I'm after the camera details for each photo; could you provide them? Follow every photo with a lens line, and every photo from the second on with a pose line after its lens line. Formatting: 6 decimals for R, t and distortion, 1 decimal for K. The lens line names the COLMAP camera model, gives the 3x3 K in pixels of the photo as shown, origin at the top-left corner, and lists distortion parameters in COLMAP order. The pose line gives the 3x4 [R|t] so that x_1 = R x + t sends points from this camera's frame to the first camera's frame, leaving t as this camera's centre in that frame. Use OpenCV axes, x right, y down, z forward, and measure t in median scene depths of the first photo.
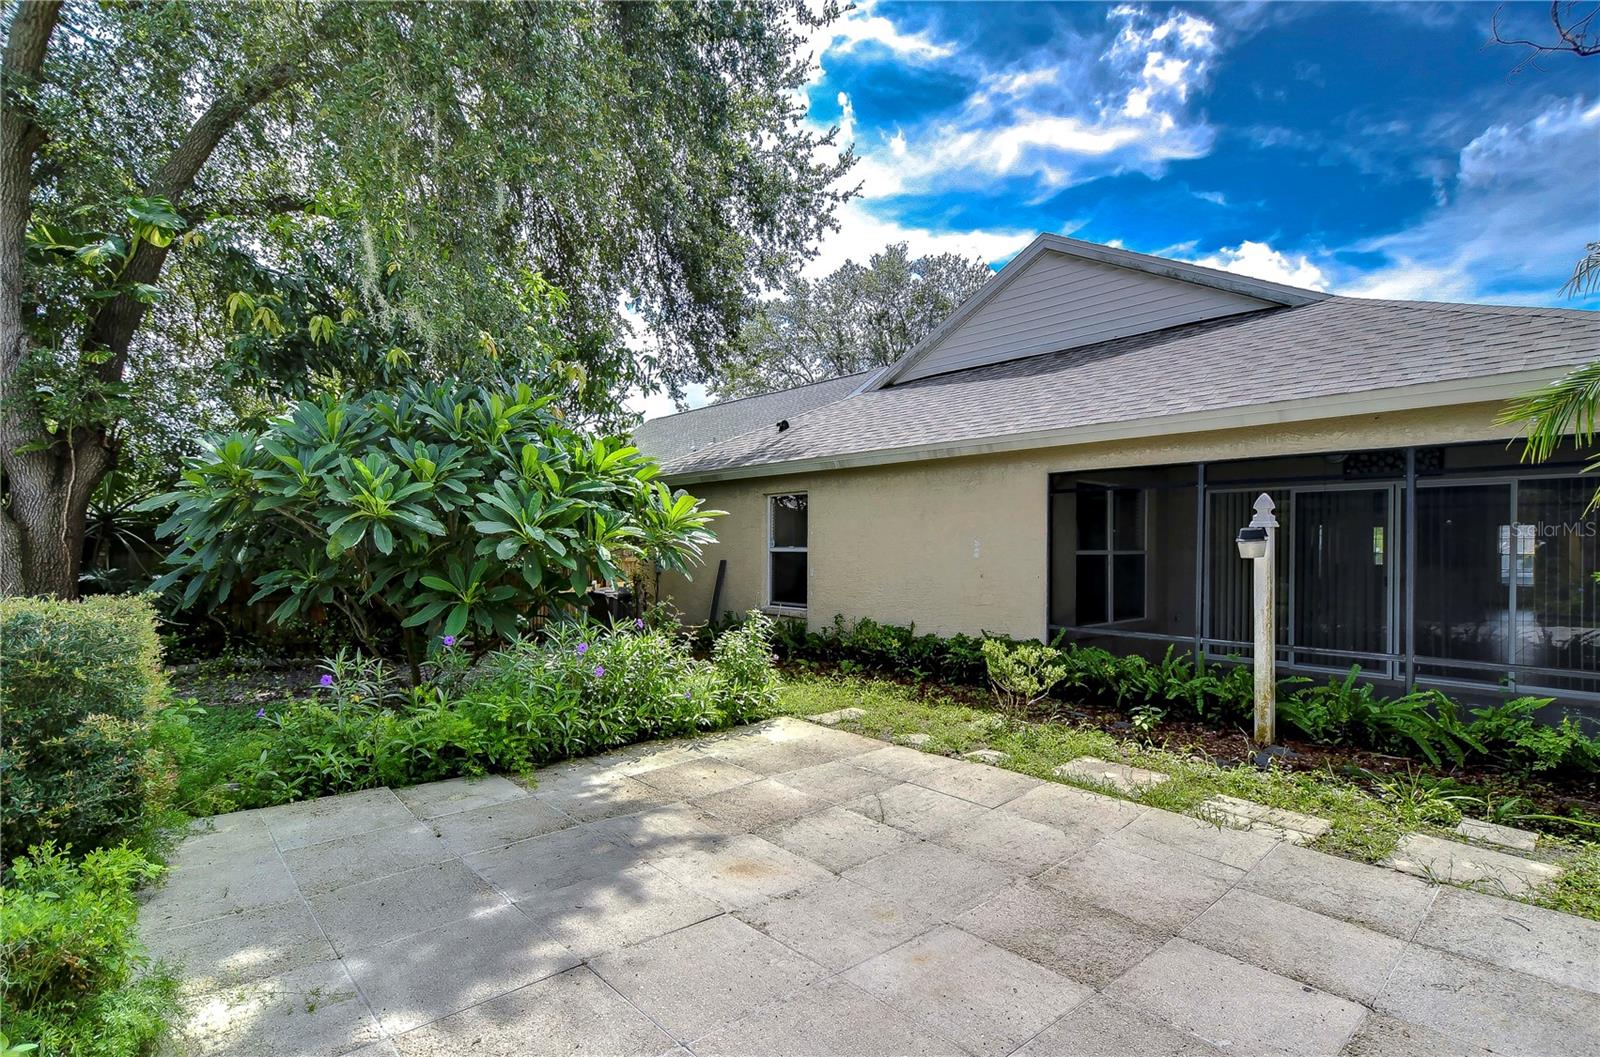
lens RADIAL K [[754.8, 0, 800.0], [0, 754.8, 528.5], [0, 0, 1]] dist [0.003114, -0.005453]
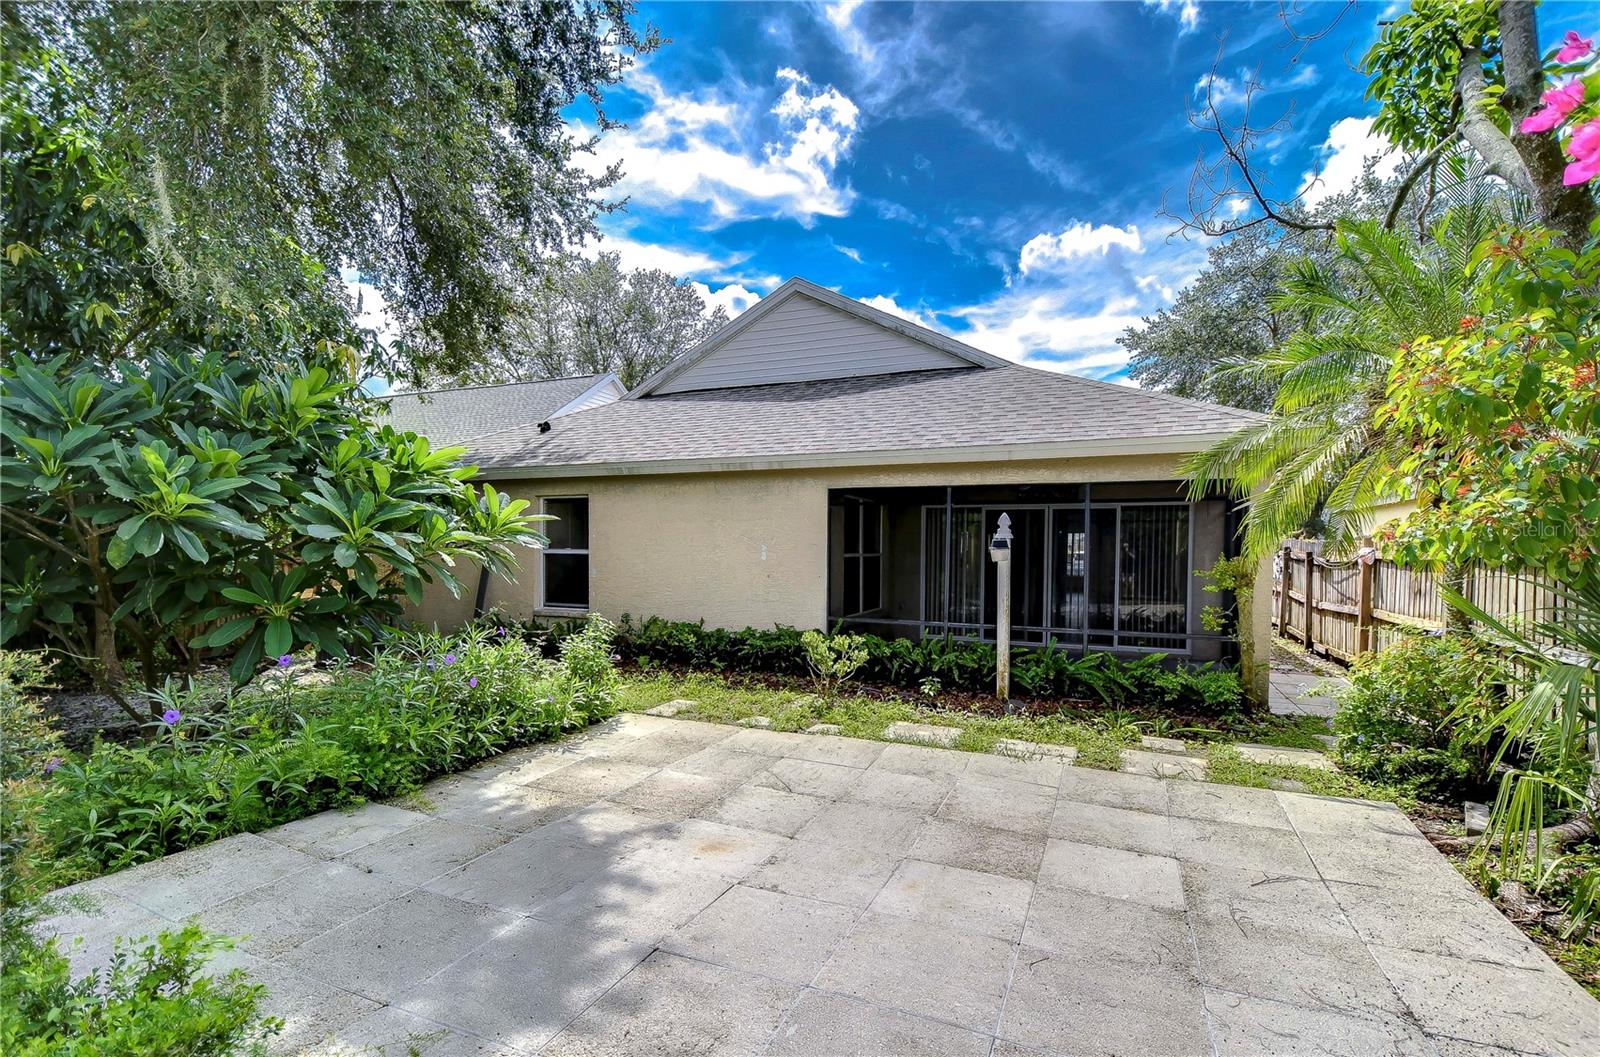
lens RADIAL K [[709.9, 0, 798.6], [0, 709.9, 544.0], [0, 0, 1]] dist [0.001657, -0.008258]
pose [[0.910468, 0.005142, 0.413549, -0.240170], [-0.014897, 0.999682, 0.020368, -0.011973], [-0.413312, -0.024705, 0.910254, 0.004047]]
